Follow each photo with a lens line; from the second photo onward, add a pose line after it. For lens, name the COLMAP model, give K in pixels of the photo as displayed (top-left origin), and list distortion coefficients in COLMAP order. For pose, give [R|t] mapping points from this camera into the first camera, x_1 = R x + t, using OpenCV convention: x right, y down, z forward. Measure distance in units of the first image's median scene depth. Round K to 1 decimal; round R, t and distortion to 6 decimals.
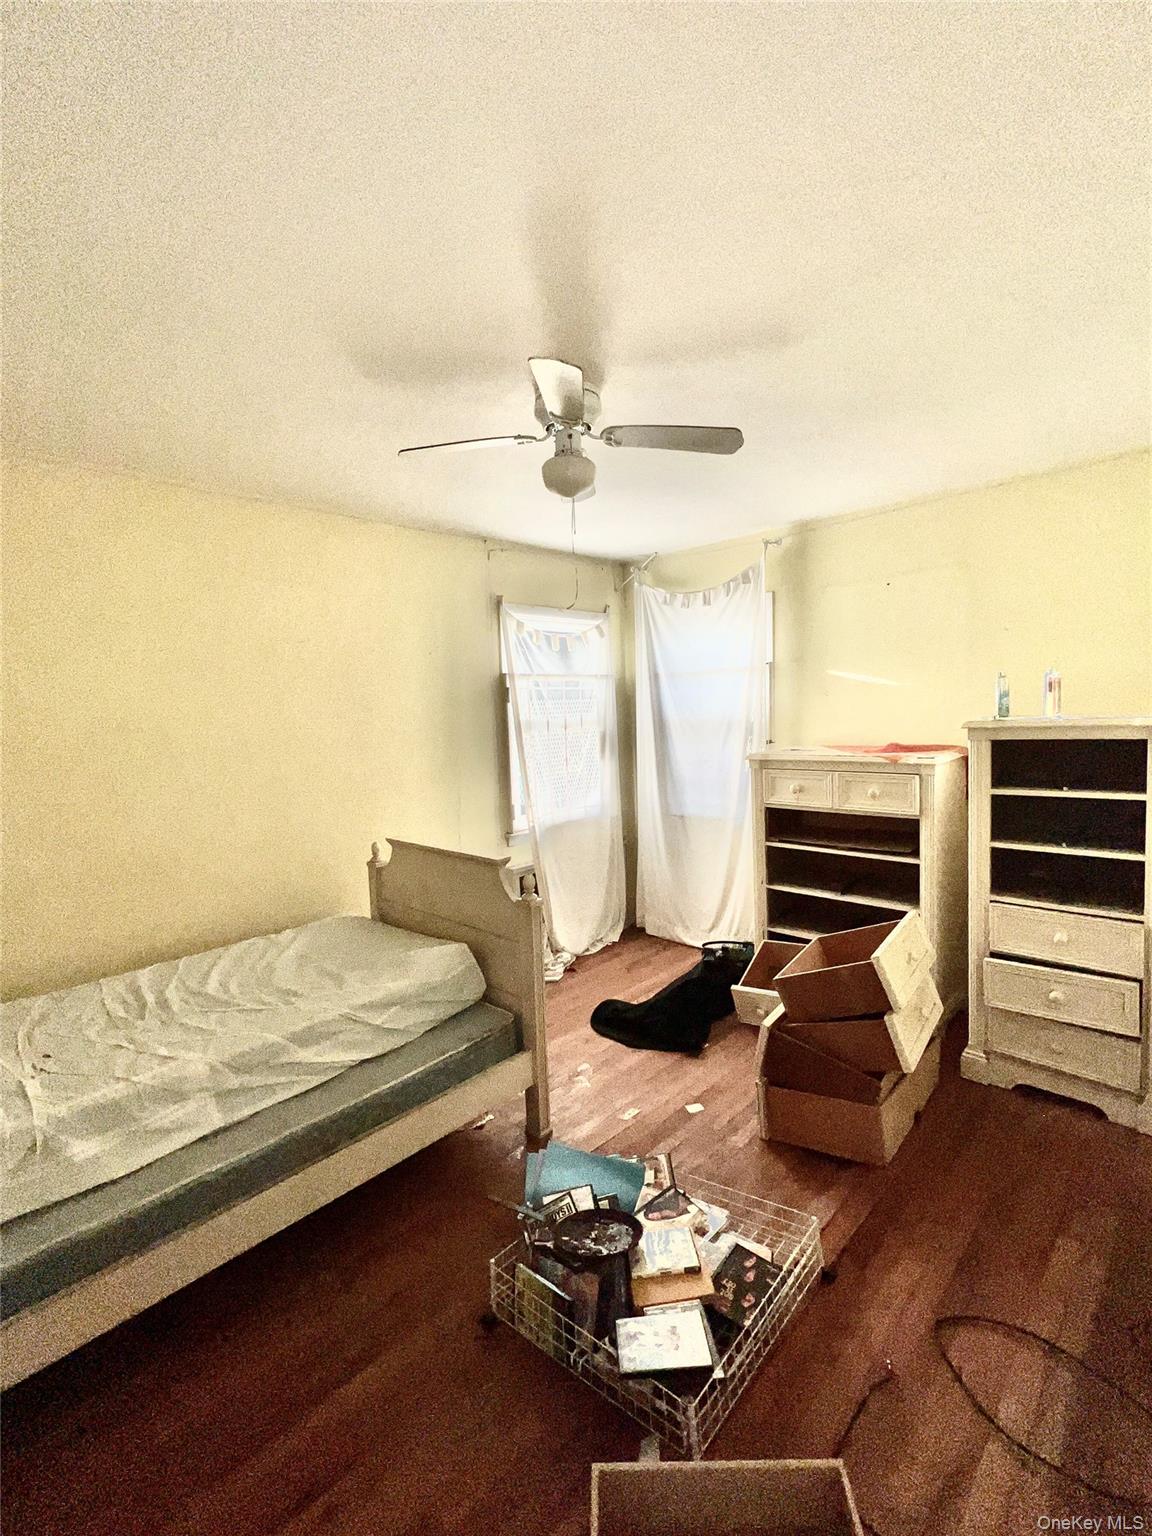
lens RADIAL K [[691.1, 0, 582.7], [0, 691.1, 768.9], [0, 0, 1]] dist [-0.001275, 0.000146]
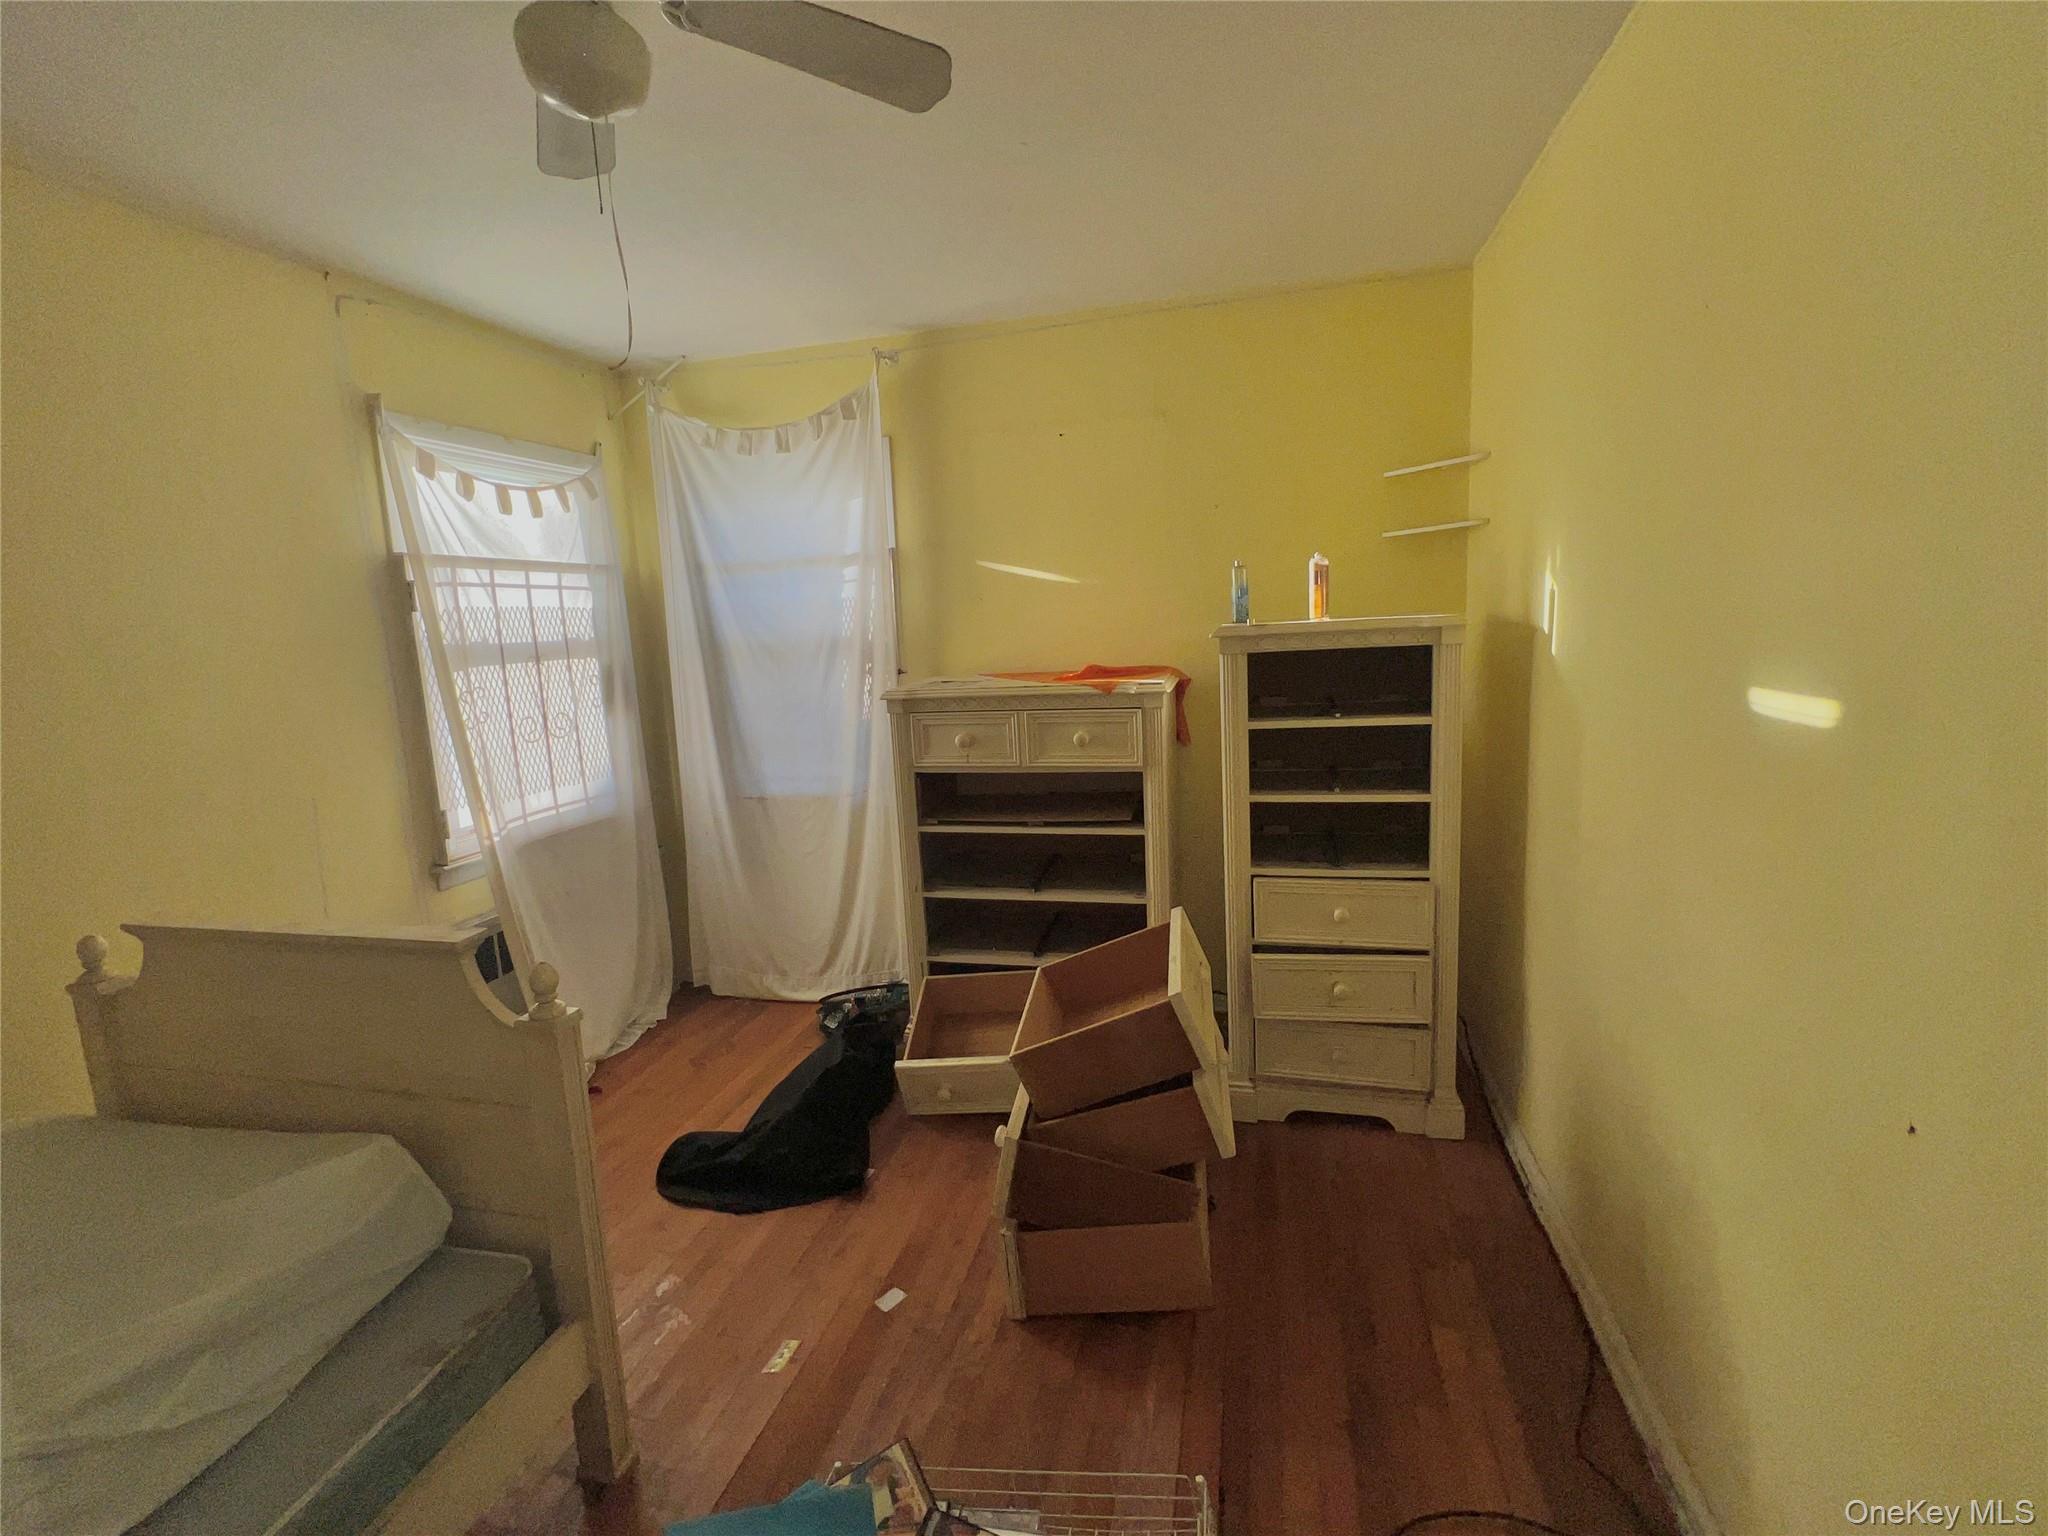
lens RADIAL K [[921.5, 0, 1027.8], [0, 921.5, 762.7], [0, 0, 1]] dist [-0.001275, 0.000146]
pose [[0.870994, -0.081030, 0.484565, -0.061066], [0.058085, 0.996372, 0.062208, -0.001331], [-0.487848, -0.026037, 0.872540, 0.221081]]
